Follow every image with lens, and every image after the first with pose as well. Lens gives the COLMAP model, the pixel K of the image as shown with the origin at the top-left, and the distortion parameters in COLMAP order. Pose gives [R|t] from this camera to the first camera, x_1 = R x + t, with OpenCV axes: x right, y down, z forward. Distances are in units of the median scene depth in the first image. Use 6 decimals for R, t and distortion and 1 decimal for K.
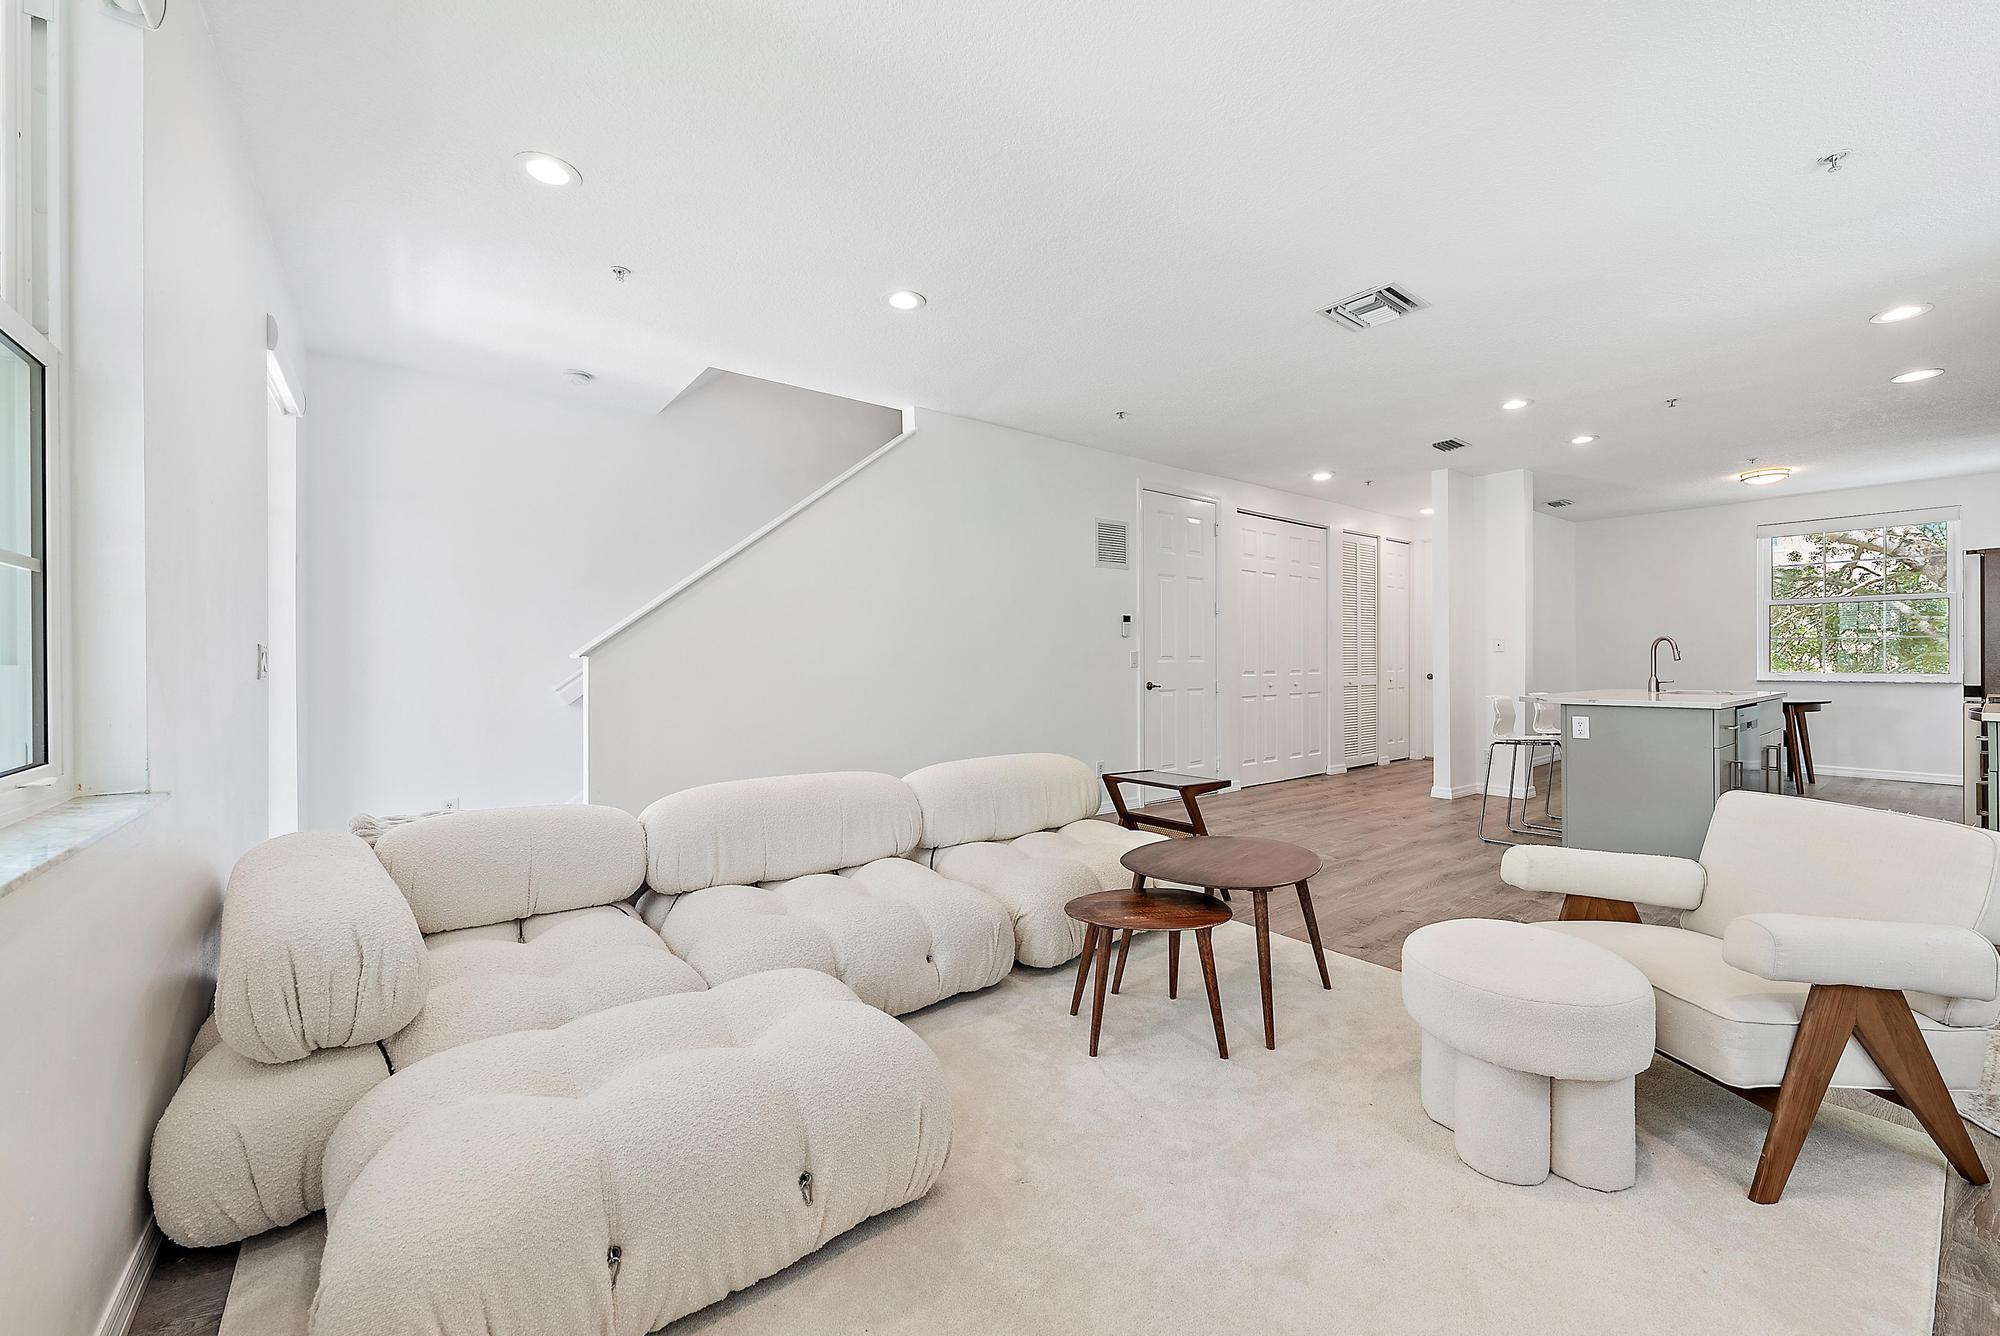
lens RADIAL K [[783.0, 0, 1008.2], [0, 783.0, 660.6], [0, 0, 1]] dist [-0.000418, 0.000123]
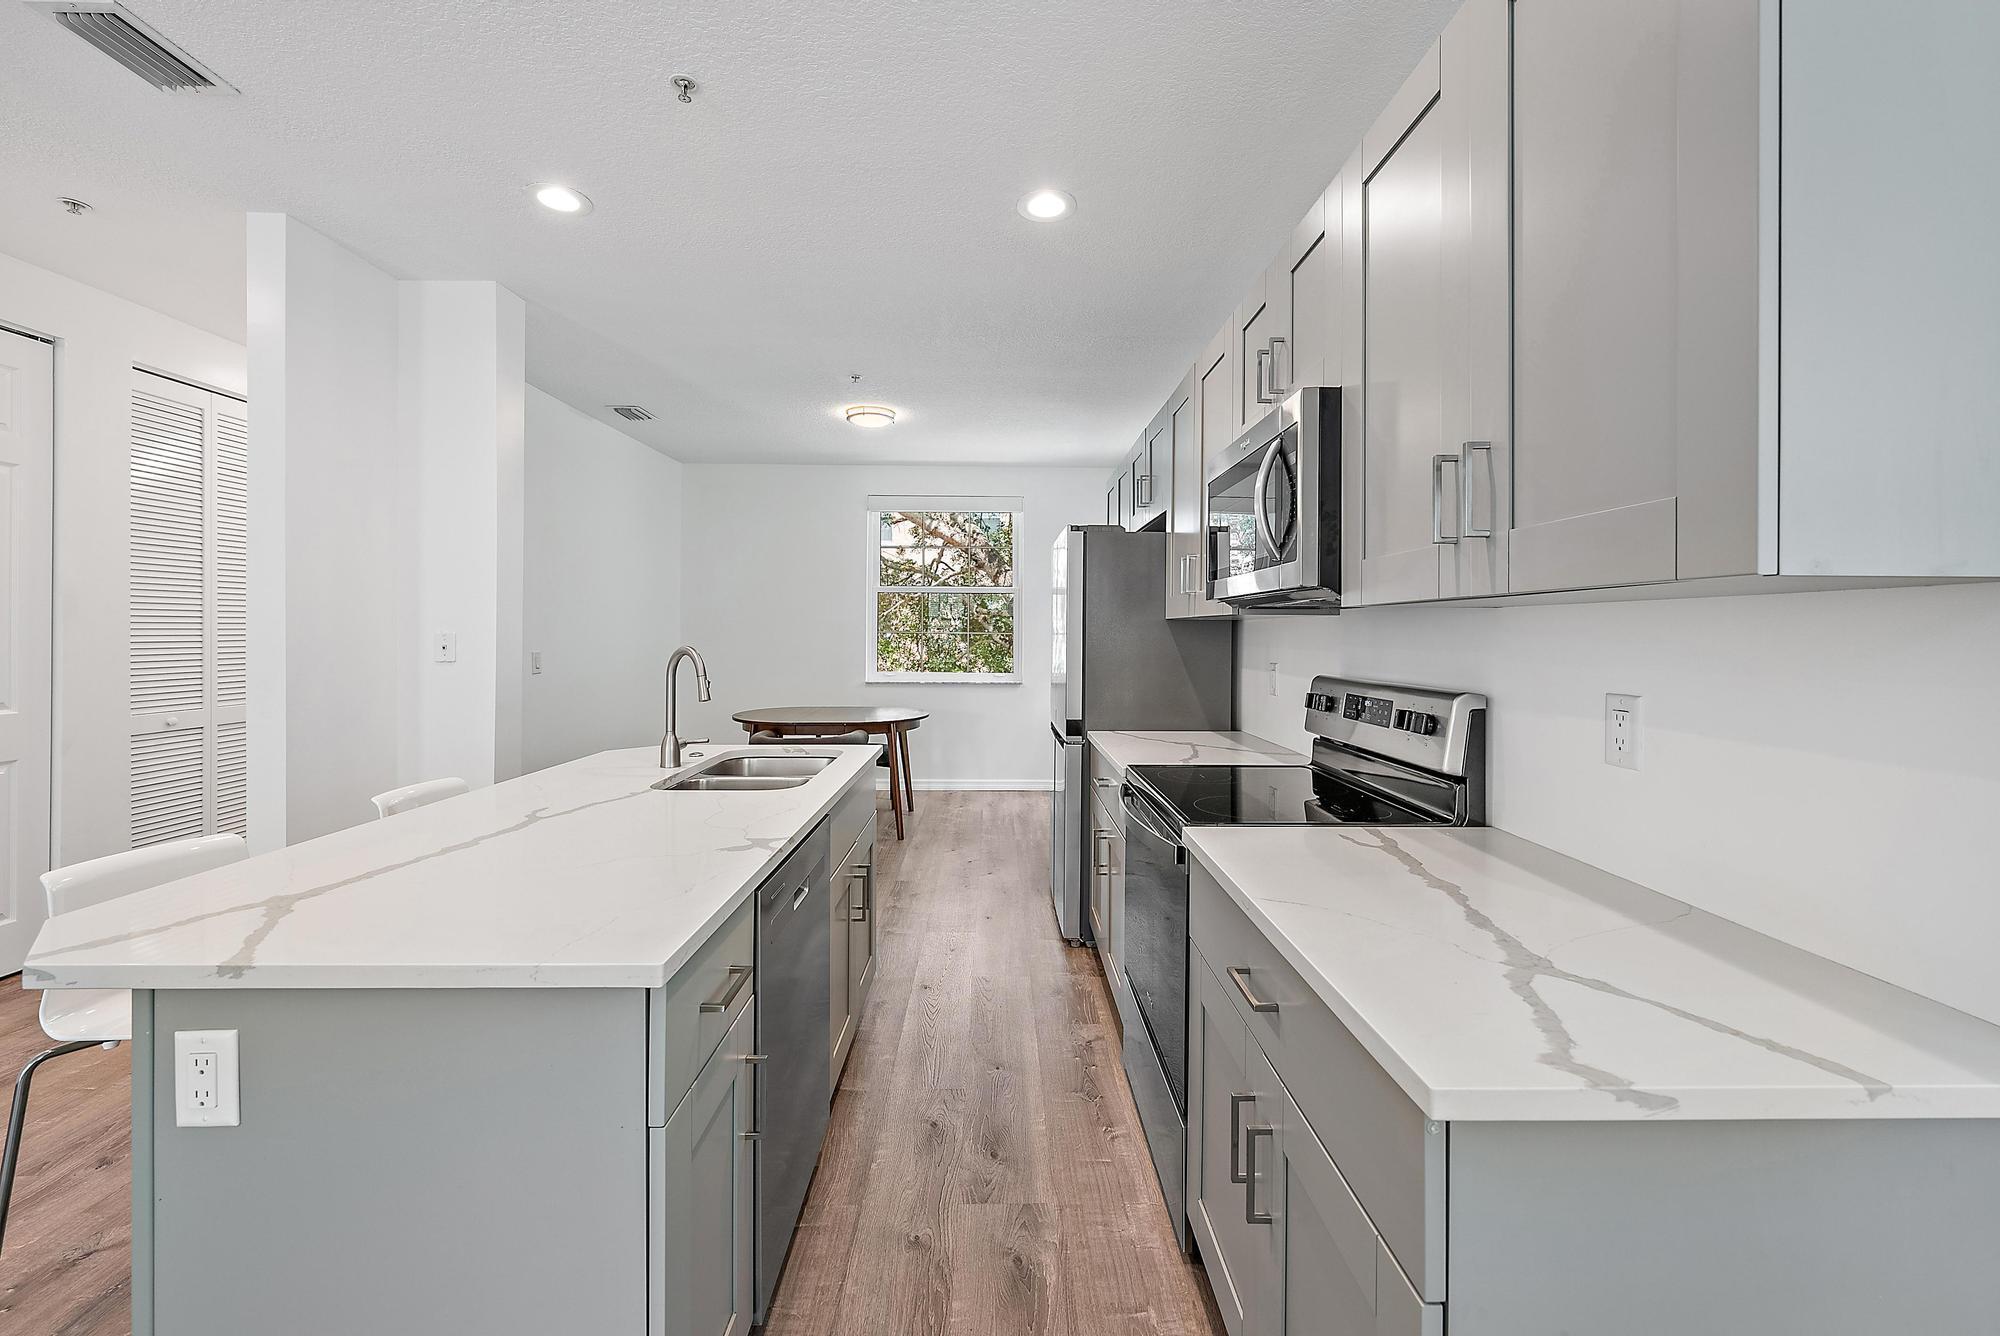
lens RADIAL K [[777.0, 0, 1005.3], [0, 777.0, 633.5], [0, 0, 1]] dist [-0.000129, 0.000018]
pose [[0.606413, 0.006458, 0.795124, 0.414760], [-0.008656, 0.999961, -0.001520, -0.027909], [-0.795103, -0.005960, 0.606446, 0.406158]]
